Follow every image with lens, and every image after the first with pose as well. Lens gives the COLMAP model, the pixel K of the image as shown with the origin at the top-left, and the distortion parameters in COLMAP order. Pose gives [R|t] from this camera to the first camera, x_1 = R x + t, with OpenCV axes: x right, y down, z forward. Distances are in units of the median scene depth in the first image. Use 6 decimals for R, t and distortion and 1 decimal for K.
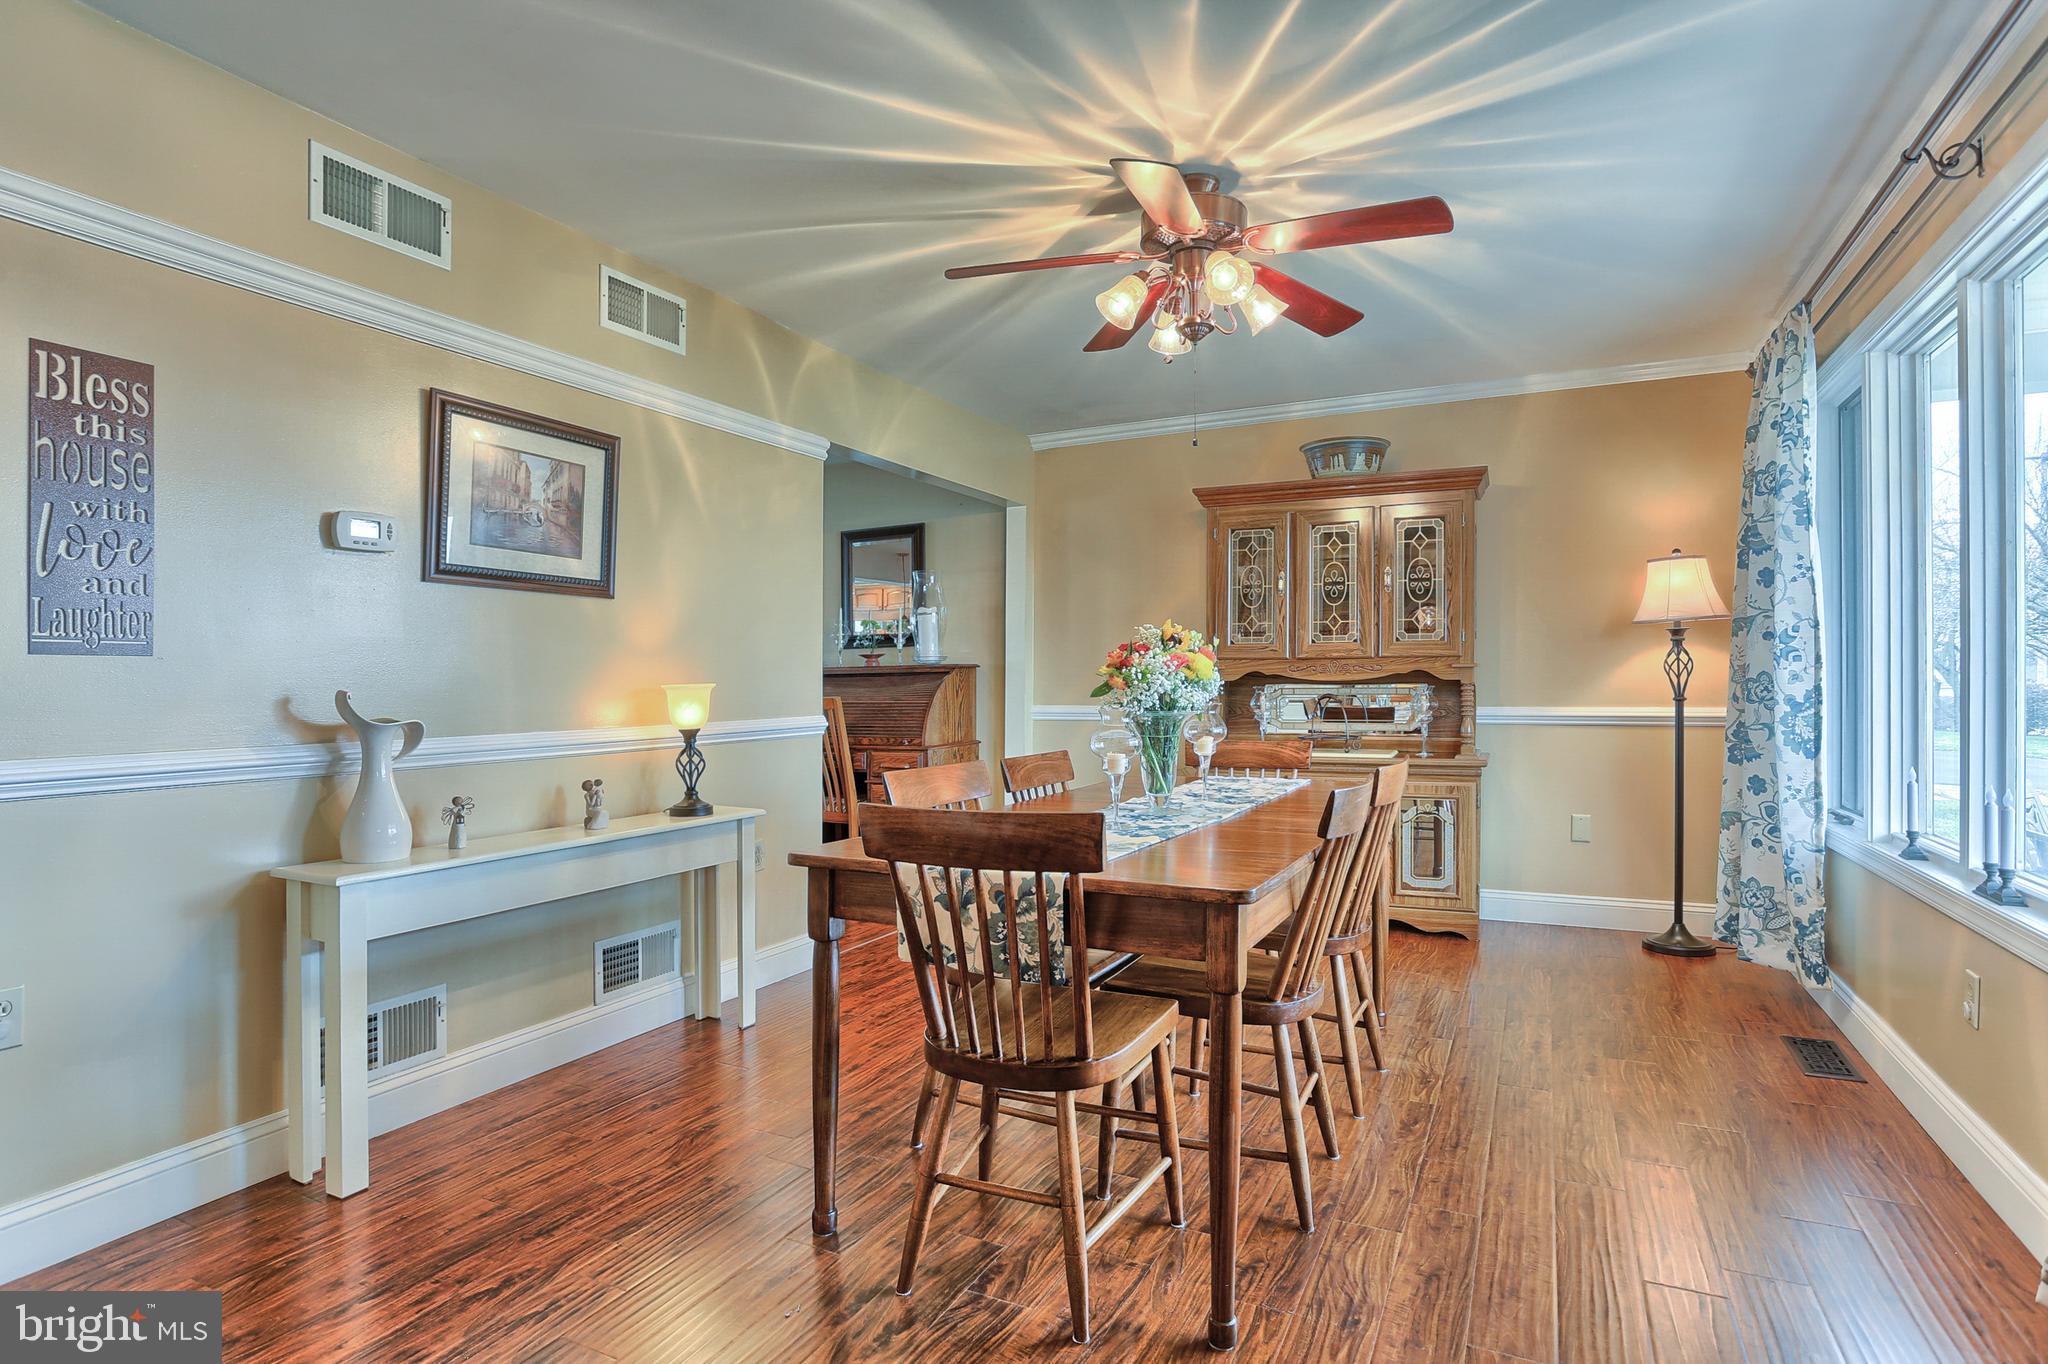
lens RADIAL K [[1039.6, 0, 1024.0], [0, 1039.6, 682.0], [0, 0, 1]] dist [-0.000775, 0.000836]
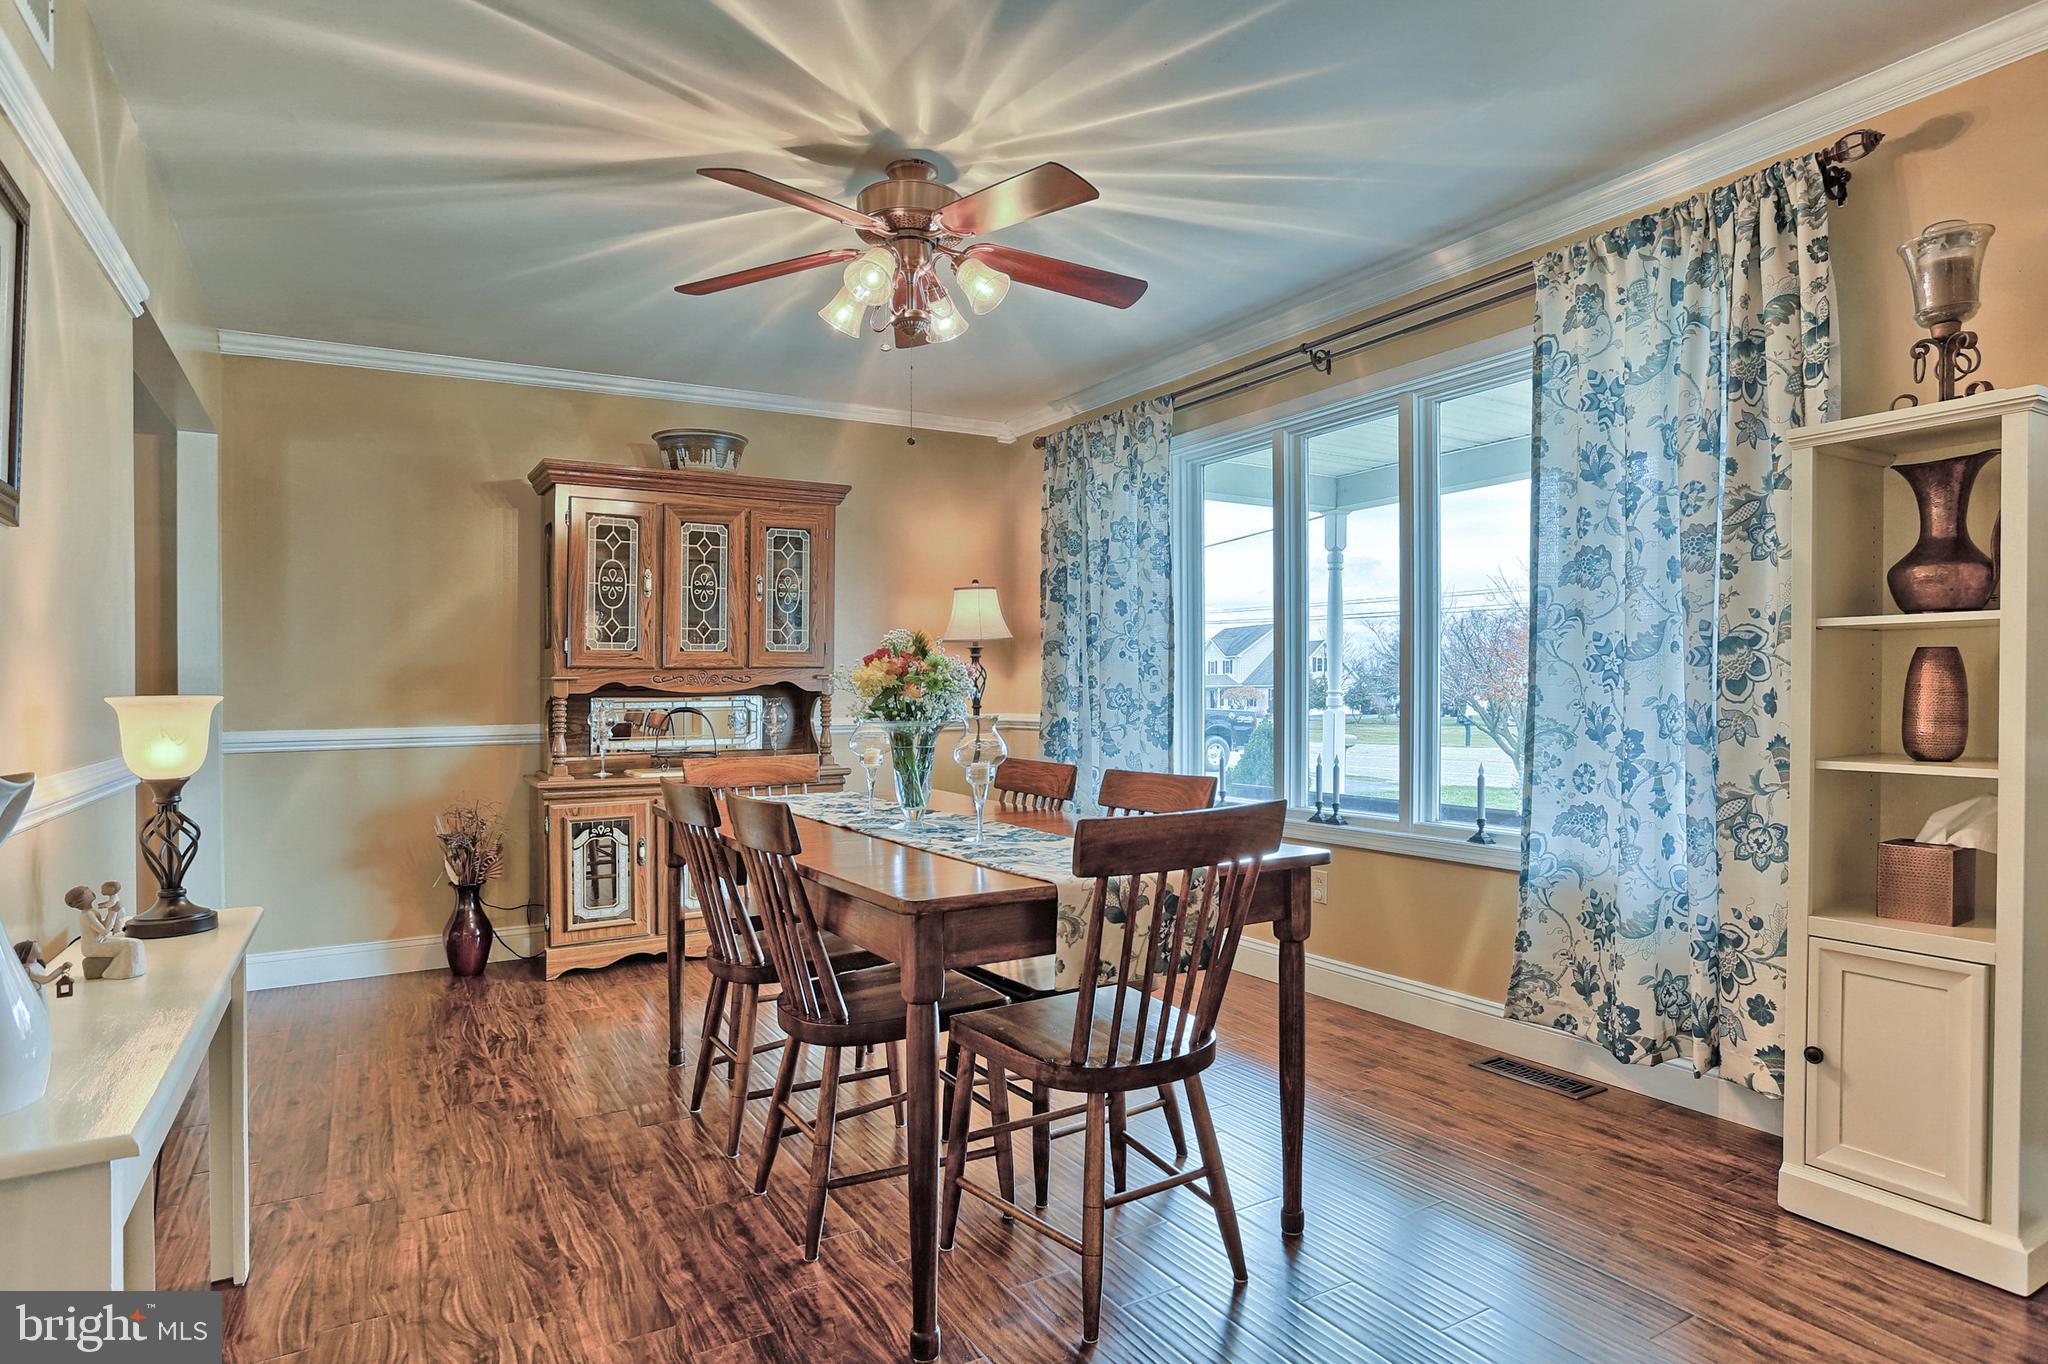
lens RADIAL K [[1156.2, 0, 1027.0], [0, 1156.2, 730.0], [0, 0, 1]] dist [-0.002758, -0.000057]
pose [[0.552418, -0.029263, 0.833054, -0.421839], [0.005601, 0.999491, 0.031395, 0.001530], [-0.833549, -0.012677, 0.552301, 0.198611]]
